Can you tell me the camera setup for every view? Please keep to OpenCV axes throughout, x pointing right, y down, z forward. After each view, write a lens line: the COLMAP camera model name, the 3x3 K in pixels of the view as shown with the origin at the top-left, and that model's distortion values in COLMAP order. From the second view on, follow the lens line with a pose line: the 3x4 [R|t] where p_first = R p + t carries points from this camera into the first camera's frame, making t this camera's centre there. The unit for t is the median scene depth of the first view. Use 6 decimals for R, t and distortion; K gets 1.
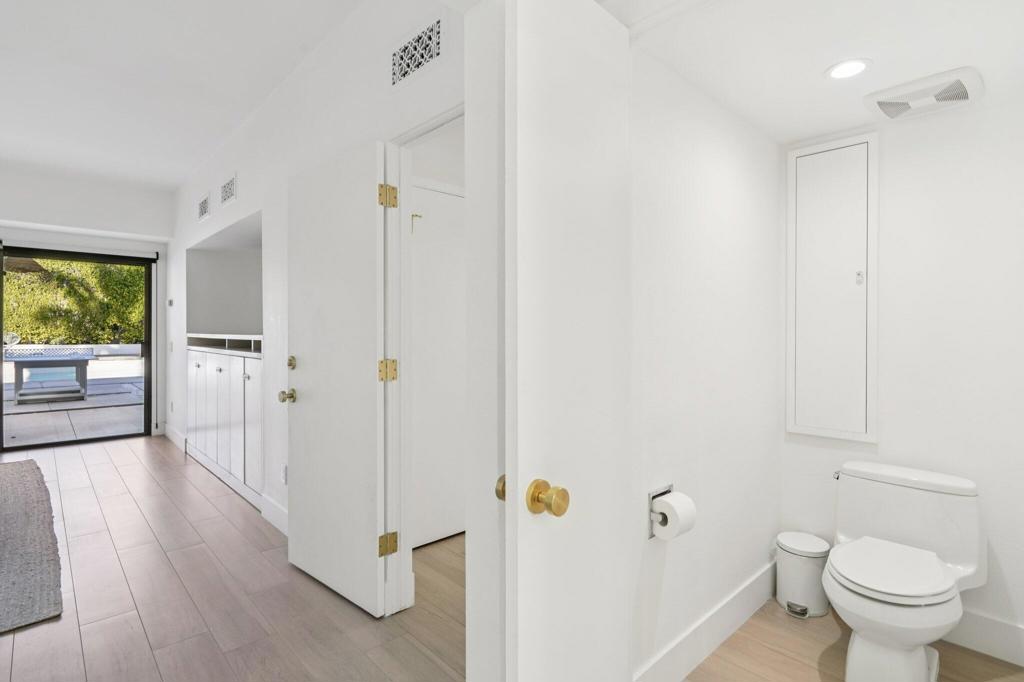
lens RADIAL K [[509.0, 0, 510.6], [0, 509.0, 327.2], [0, 0, 1]] dist [0.000212, 0.000071]
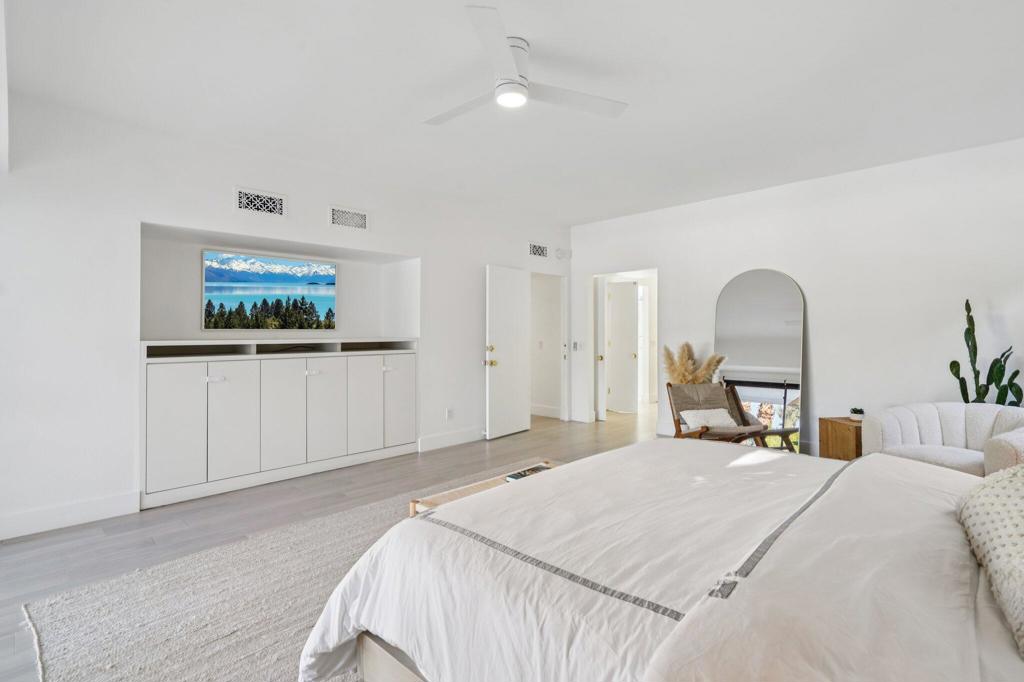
lens RADIAL K [[481.1, 0, 510.0], [0, 481.1, 332.9], [0, 0, 1]] dist [-0.005883, 0.000365]
pose [[-0.033743, -0.000343, 0.999430, -1.319387], [0.001460, 0.999999, 0.000392, 0.000913], [-0.999429, 0.001472, -0.033742, 0.512089]]
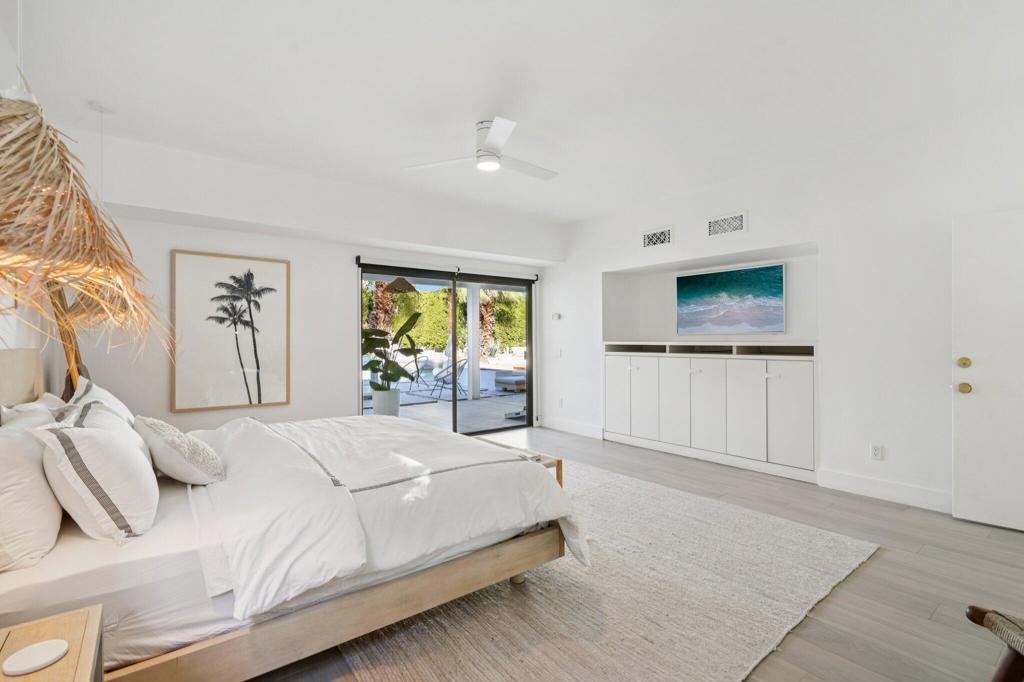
lens RADIAL K [[481.1, 0, 510.0], [0, 481.1, 332.9], [0, 0, 1]] dist [-0.005883, 0.000365]
pose [[0.995943, -0.010328, -0.089390, -0.756829], [0.009925, 0.999938, -0.004951, -0.004600], [0.089435, 0.004044, 0.995984, -0.163154]]
